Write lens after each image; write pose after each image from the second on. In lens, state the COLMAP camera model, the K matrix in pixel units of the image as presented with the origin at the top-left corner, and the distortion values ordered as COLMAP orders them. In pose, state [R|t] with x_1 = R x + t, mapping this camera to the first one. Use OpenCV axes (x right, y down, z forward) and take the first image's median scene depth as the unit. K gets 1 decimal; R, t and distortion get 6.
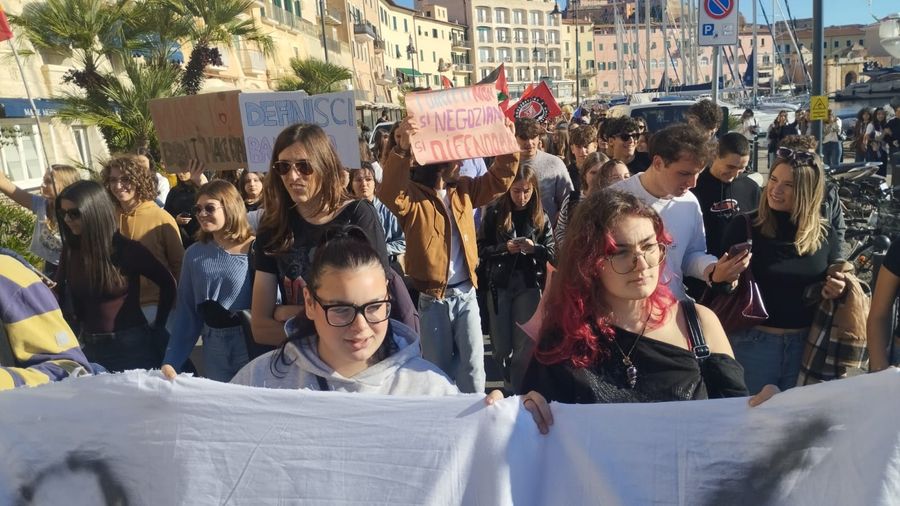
lens RADIAL K [[814.2, 0, 456.5], [0, 814.2, 250.4], [0, 0, 1]] dist [0.010761, 0.003992]
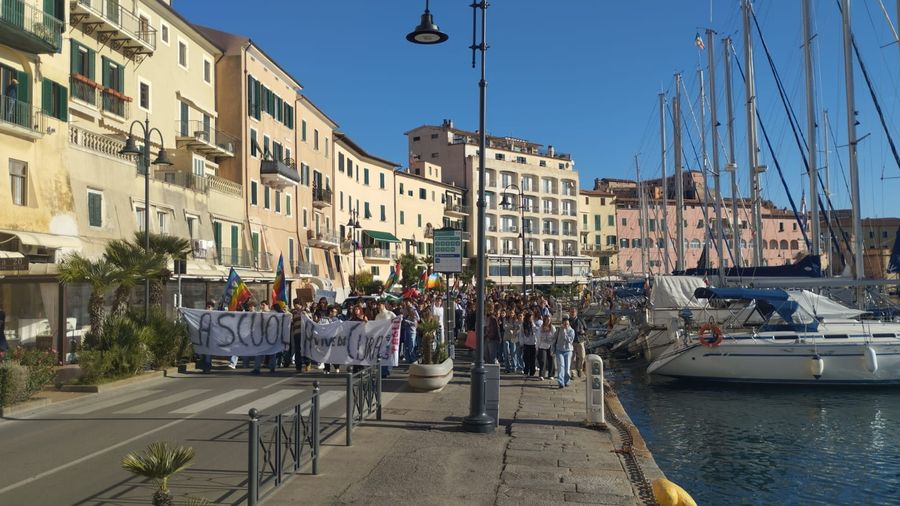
lens RADIAL K [[814.2, 0, 448.9], [0, 814.2, 257.4], [0, 0, 1]] dist [0.010761, 0.003992]
pose [[0.997777, 0.047941, -0.046298, 0.035733], [-0.056220, 0.978512, -0.198376, -0.030554], [0.035792, 0.200538, 0.979032, 0.159246]]
